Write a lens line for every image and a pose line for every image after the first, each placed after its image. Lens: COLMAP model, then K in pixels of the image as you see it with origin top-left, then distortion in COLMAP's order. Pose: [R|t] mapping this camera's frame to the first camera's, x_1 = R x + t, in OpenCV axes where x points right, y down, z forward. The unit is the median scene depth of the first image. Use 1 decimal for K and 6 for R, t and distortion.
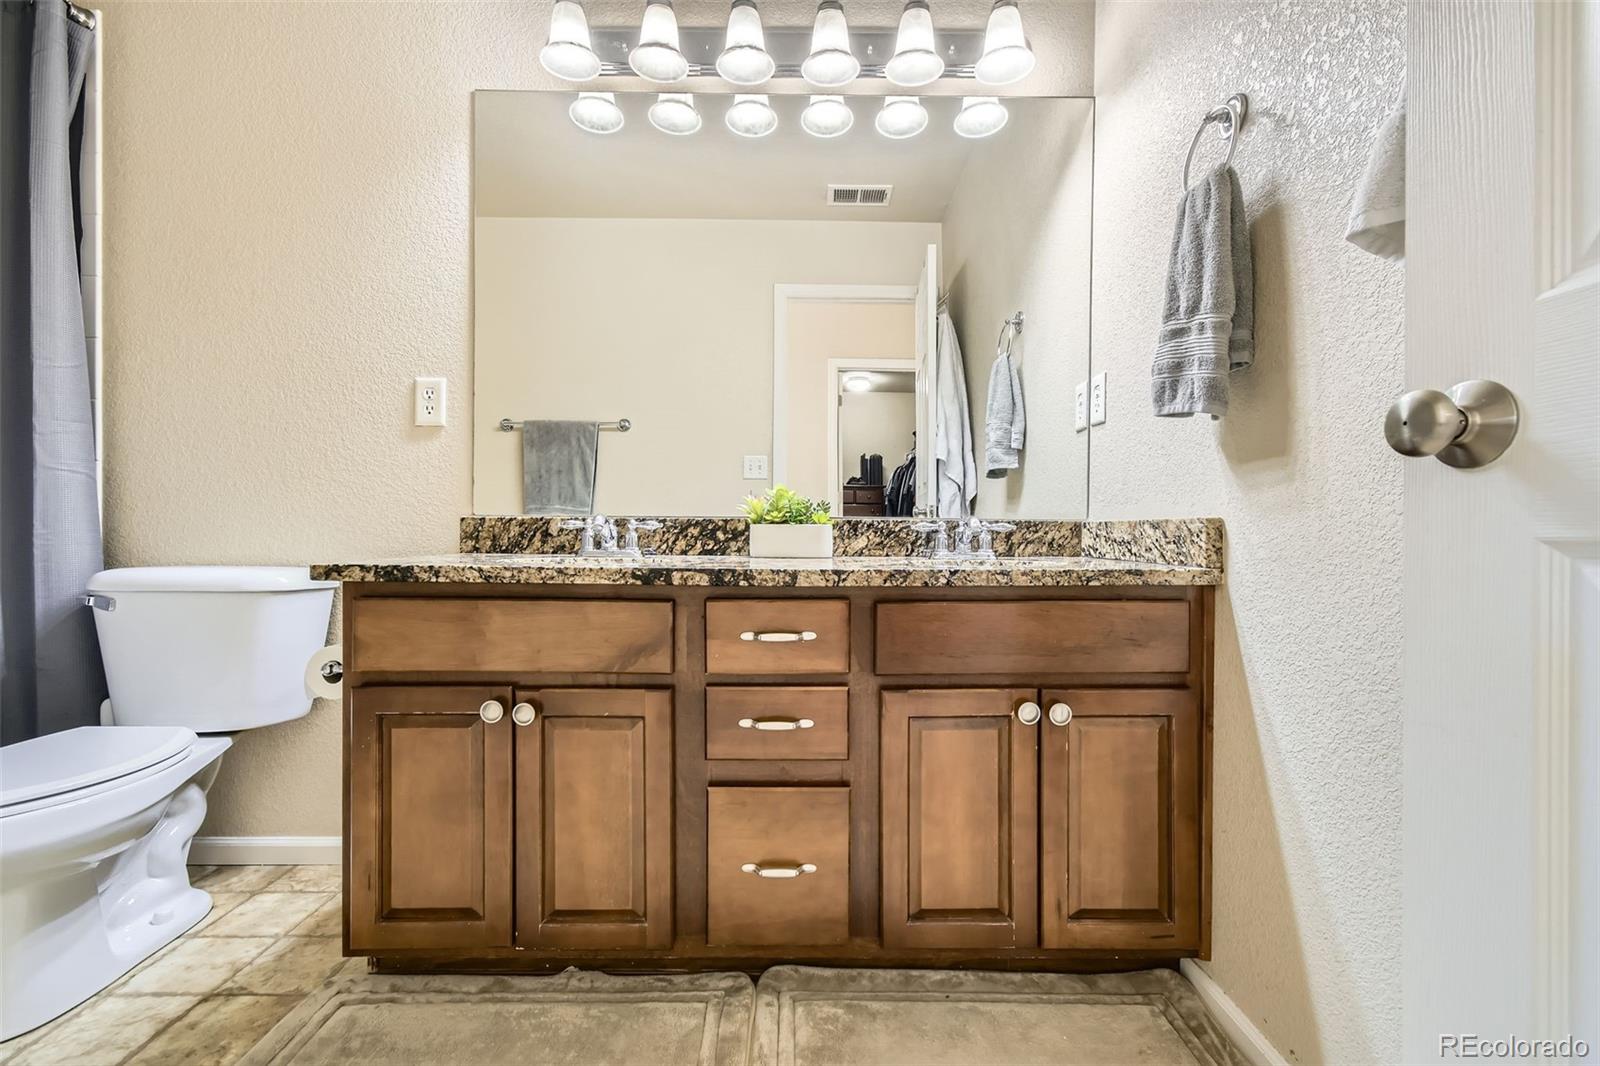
lens RADIAL K [[716.1, 0, 800.2], [0, 716.1, 534.5], [0, 0, 1]] dist [-0.010973, 0.003456]
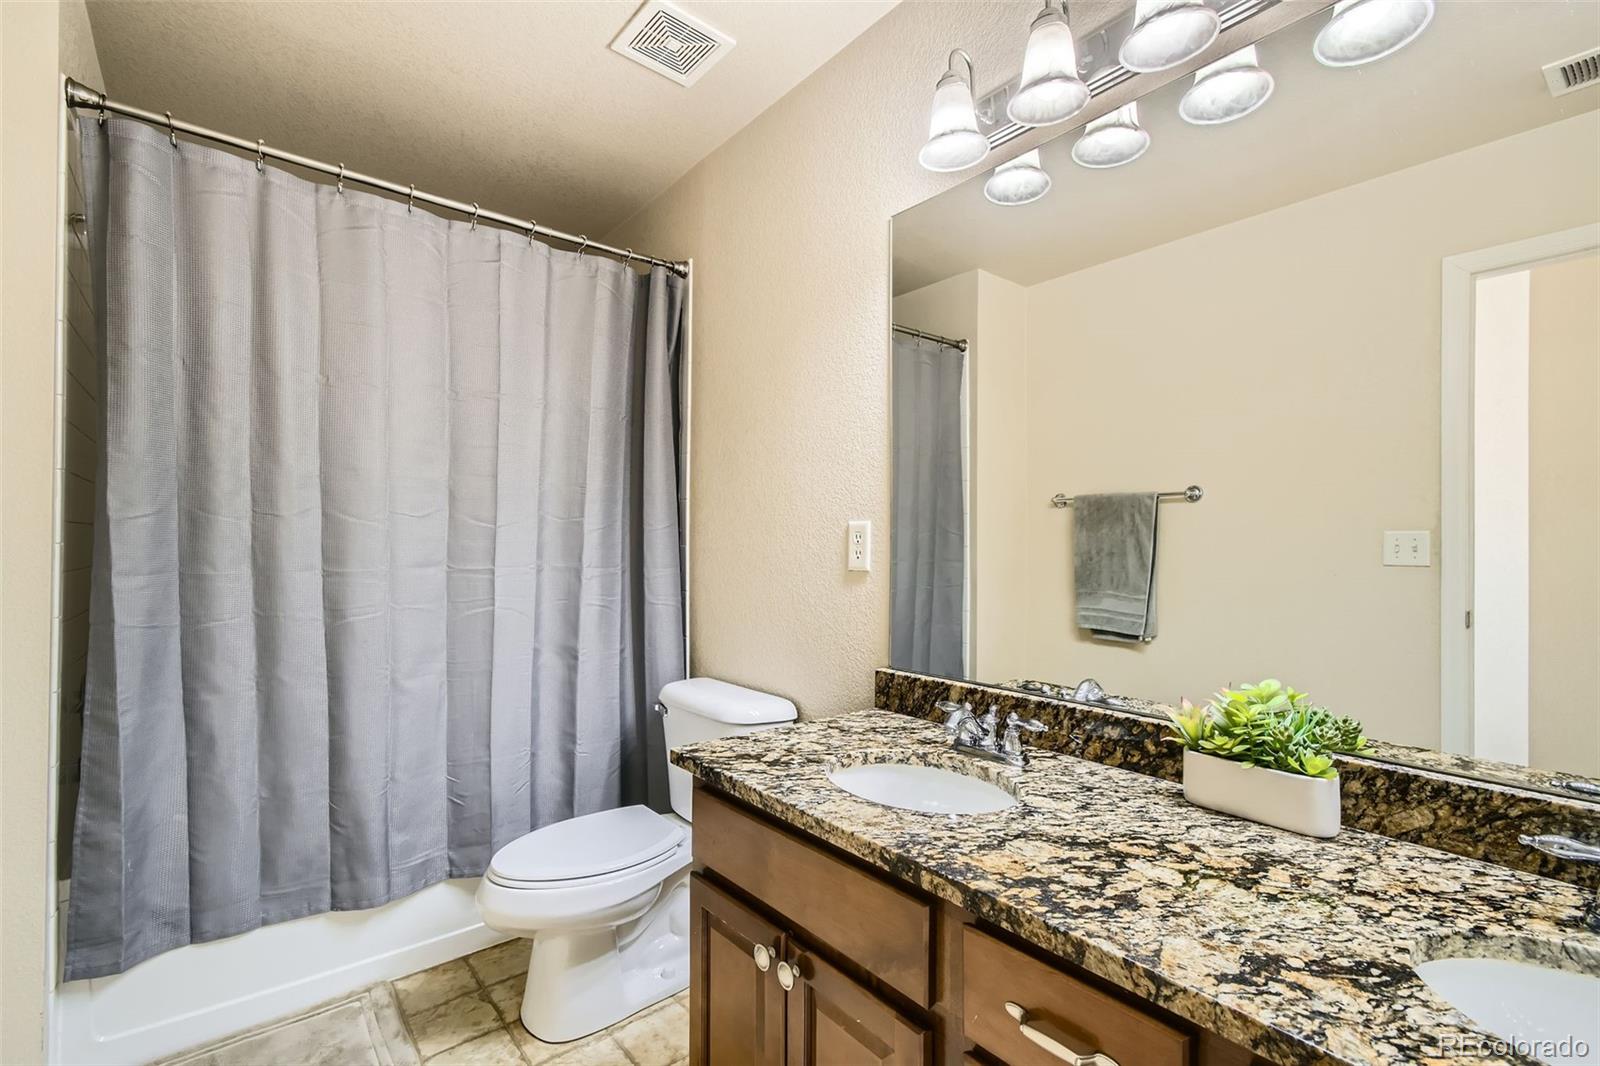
lens RADIAL K [[716.1, 0, 801.4], [0, 716.1, 537.6], [0, 0, 1]] dist [-0.010973, 0.003456]
pose [[0.620884, -0.009530, -0.783844, 0.214588], [-0.000574, 0.999920, -0.012611, -0.187364], [0.783902, 0.008280, 0.620829, 0.323379]]
